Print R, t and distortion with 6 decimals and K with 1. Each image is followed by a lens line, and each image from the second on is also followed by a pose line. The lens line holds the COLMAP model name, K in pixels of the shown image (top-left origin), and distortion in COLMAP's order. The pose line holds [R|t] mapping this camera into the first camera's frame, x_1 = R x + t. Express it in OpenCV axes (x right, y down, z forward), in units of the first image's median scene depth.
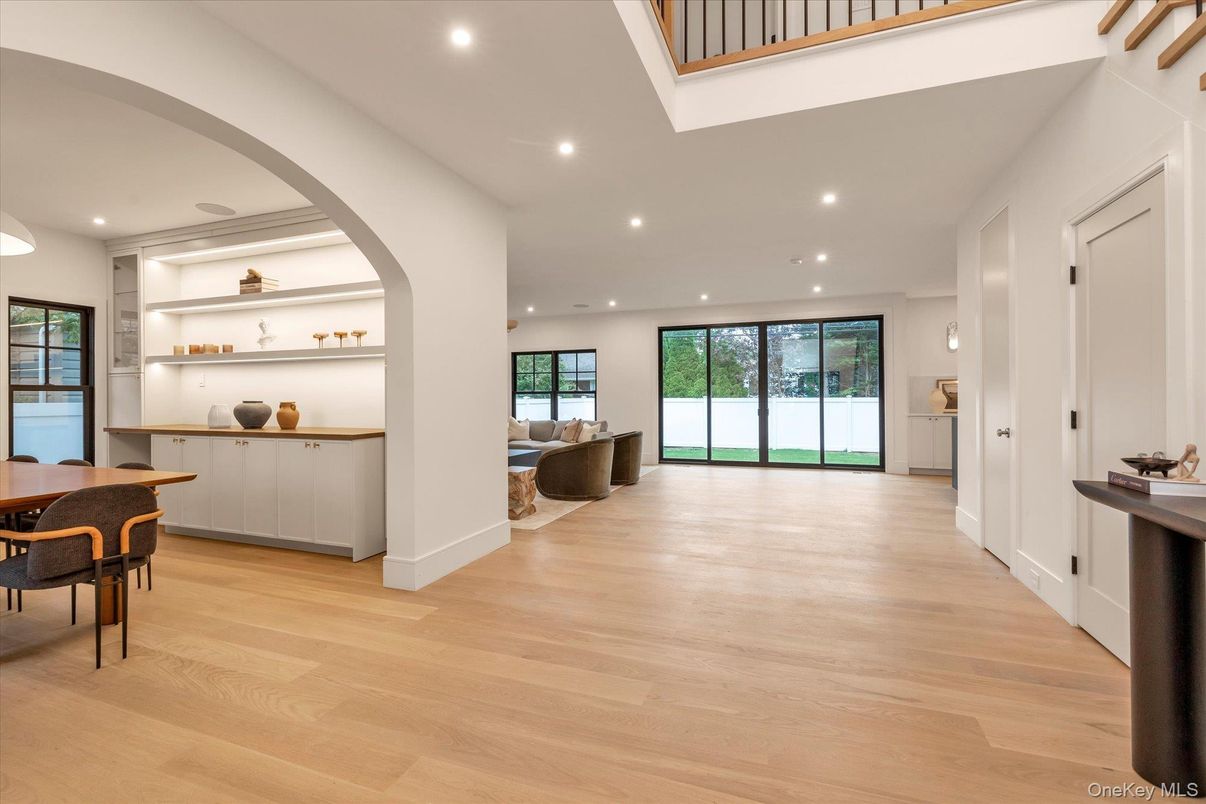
lens RADIAL K [[530.5, 0, 604.2], [0, 530.5, 398.8], [0, 0, 1]] dist [-0.000578, -0.000412]
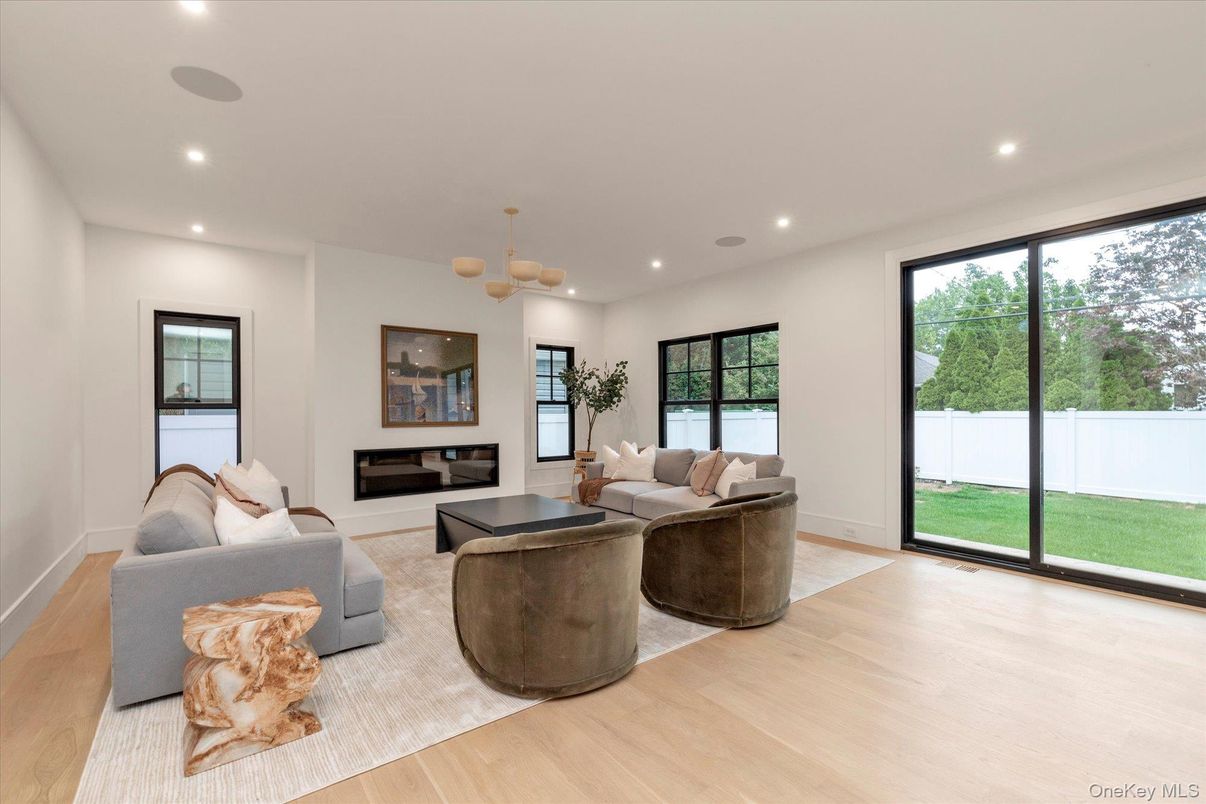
lens RADIAL K [[530.5, 0, 596.7], [0, 530.5, 410.0], [0, 0, 1]] dist [-0.000578, -0.000412]
pose [[0.846115, 0.000249, -0.533001, 0.125539], [-0.001749, 0.999996, -0.002311, -0.001381], [0.532998, 0.002888, 0.846112, 0.456616]]
